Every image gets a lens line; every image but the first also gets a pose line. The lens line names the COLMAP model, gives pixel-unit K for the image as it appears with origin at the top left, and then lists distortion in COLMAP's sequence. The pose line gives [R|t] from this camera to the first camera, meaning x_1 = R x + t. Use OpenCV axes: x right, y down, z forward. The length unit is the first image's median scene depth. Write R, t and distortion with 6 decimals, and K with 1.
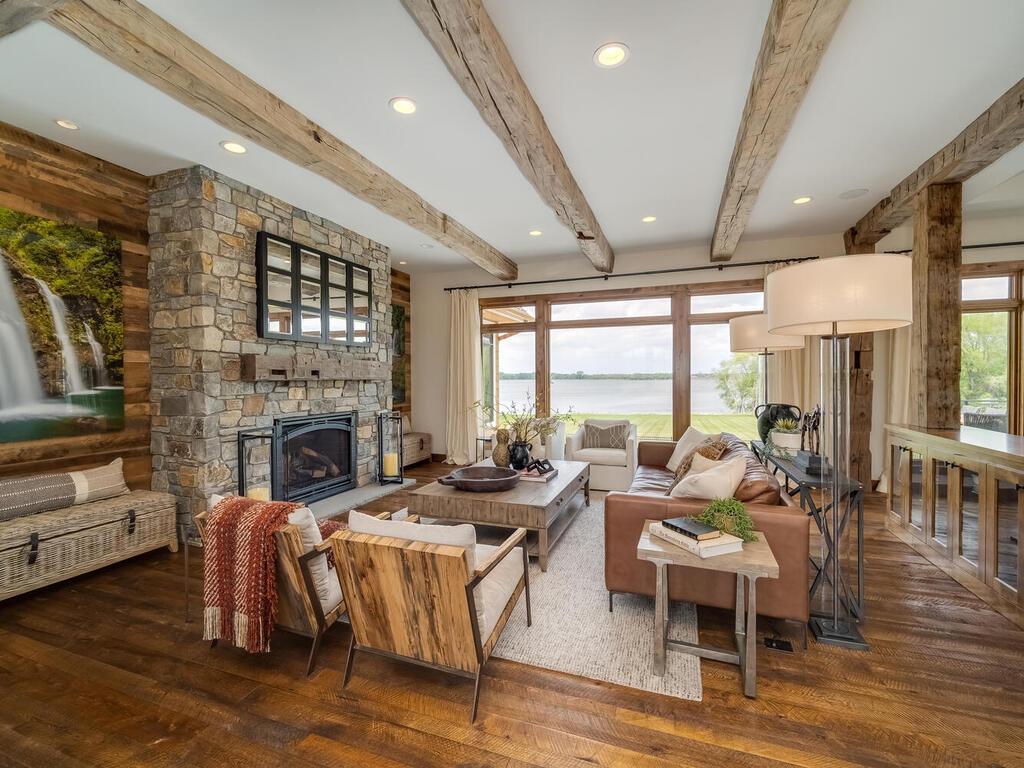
lens RADIAL K [[463.0, 0, 511.1], [0, 463.0, 382.4], [0, 0, 1]] dist [0.000747, -0.000581]
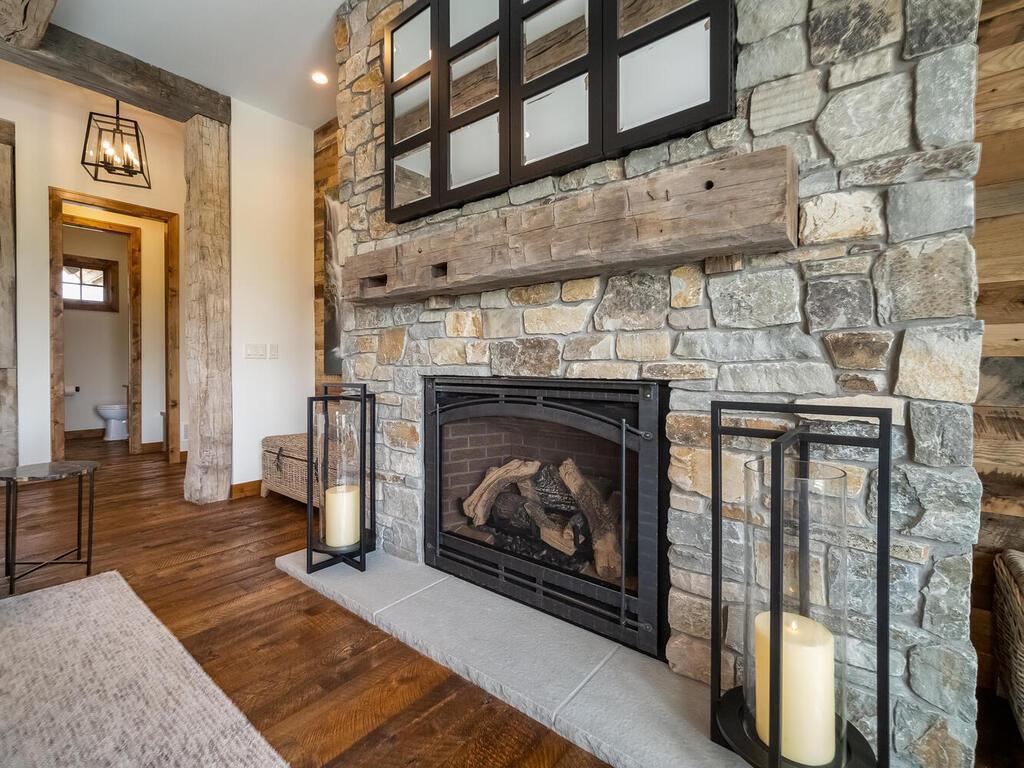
lens RADIAL K [[463.0, 0, 511.9], [0, 463.0, 373.3], [0, 0, 1]] dist [0.000747, -0.000581]
pose [[-0.318909, 0.010699, -0.947725, -0.053844], [-0.014400, 0.999766, 0.016132, 0.059833], [0.947676, 0.018792, -0.318681, 1.121888]]
